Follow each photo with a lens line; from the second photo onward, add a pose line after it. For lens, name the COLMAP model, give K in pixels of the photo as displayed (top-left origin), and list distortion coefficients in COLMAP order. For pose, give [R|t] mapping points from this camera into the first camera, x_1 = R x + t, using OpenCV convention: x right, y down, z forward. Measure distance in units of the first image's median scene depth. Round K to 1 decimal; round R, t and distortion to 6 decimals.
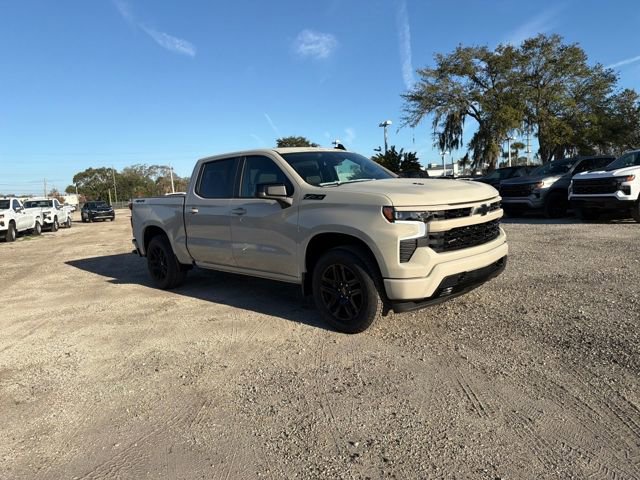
lens RADIAL K [[452.6, 0, 315.2], [0, 452.6, 241.5], [0, 0, 1]] dist [0.058986, -0.075599]
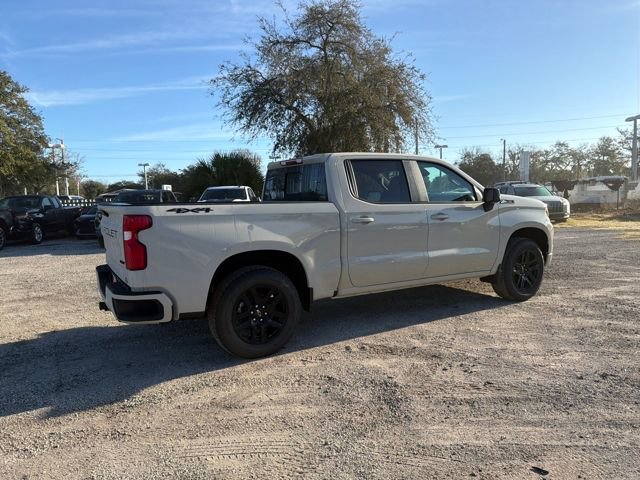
lens RADIAL K [[451.1, 0, 315.9], [0, 451.1, 241.4], [0, 0, 1]] dist [0.064239, -0.085534]
pose [[0.244693, -0.039168, 0.968809, -0.431099], [0.123170, 0.992345, 0.009010, -0.020341], [-0.961746, 0.117123, 0.247644, 0.375559]]
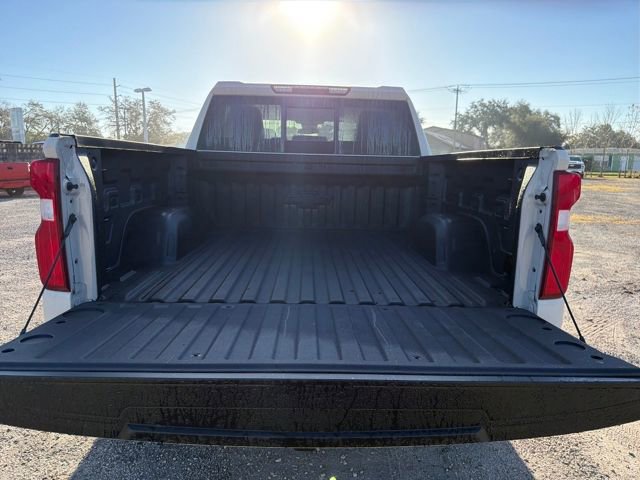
lens RADIAL K [[457.2, 0, 320.0], [0, 457.2, 240.0], [0, 0, 1]] dist [0.001020, 0.003744]
pose [[-0.731892, -0.069270, 0.677891, -0.245684], [0.108173, 0.970394, 0.215949, -0.058589], [-0.672780, 0.231381, -0.702730, 0.651776]]
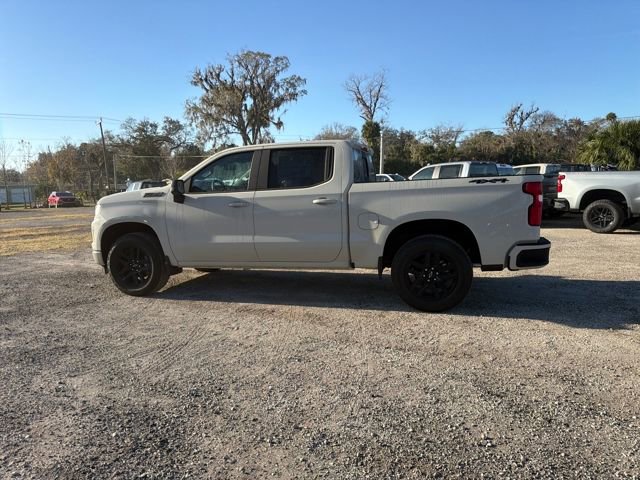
lens RADIAL K [[449.0, 0, 316.6], [0, 449.0, 242.4], [0, 0, 1]] dist [0.096733, -0.141690]
pose [[-0.869128, 0.149388, -0.471486, 0.160274], [0.029152, 0.967109, 0.252686, -0.104631], [0.493727, 0.205872, -0.844897, 0.815849]]
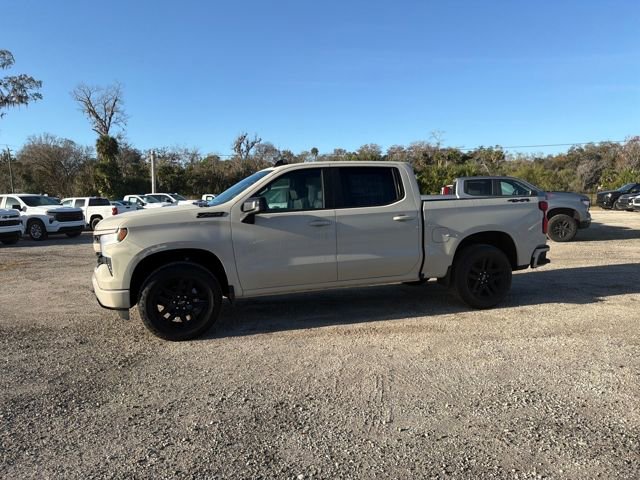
lens RADIAL K [[449.0, 0, 316.6], [0, 449.0, 242.4], [0, 0, 1]] dist [0.096733, -0.141690]
pose [[-0.450477, 0.159407, -0.878442, 0.350999], [-0.047955, 0.978190, 0.202100, -0.099426], [0.891499, 0.133167, -0.433008, 0.615504]]
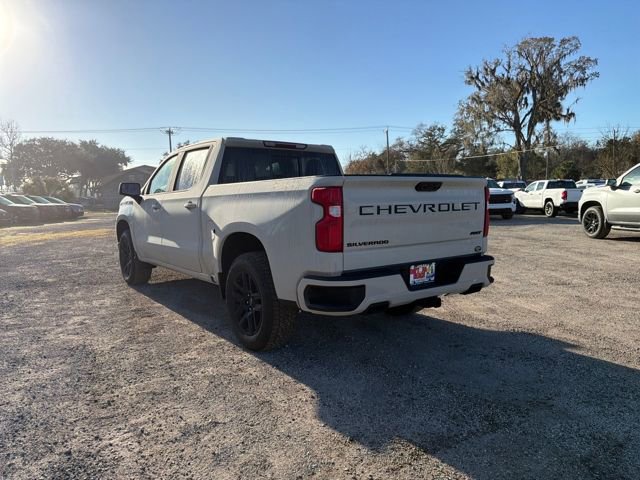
lens RADIAL K [[453.9, 0, 316.0], [0, 453.9, 240.4], [0, 0, 1]] dist [0.036709, -0.046180]
pose [[-0.987453, 0.069680, 0.141712, -0.149113], [0.097585, 0.974787, 0.200669, -0.079099], [-0.124156, 0.211980, -0.969355, 0.824734]]
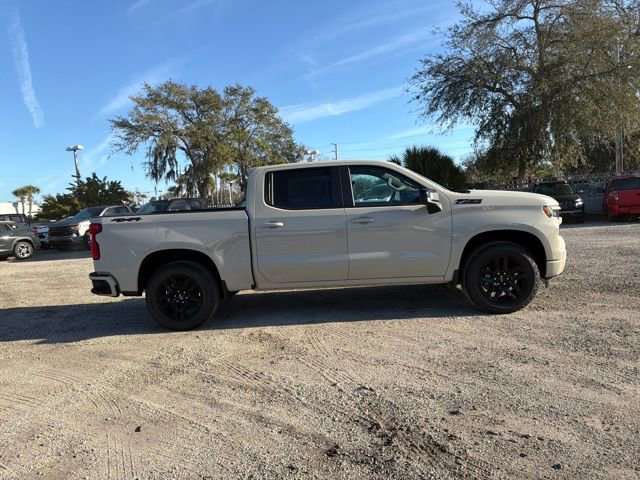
lens RADIAL K [[451.1, 0, 315.9], [0, 451.1, 241.4], [0, 0, 1]] dist [0.064239, -0.085534]
pose [[0.735549, -0.048611, 0.675726, -0.334567], [0.098347, 0.994519, -0.035509, 0.001626], [-0.670296, 0.092574, 0.736297, 0.128501]]
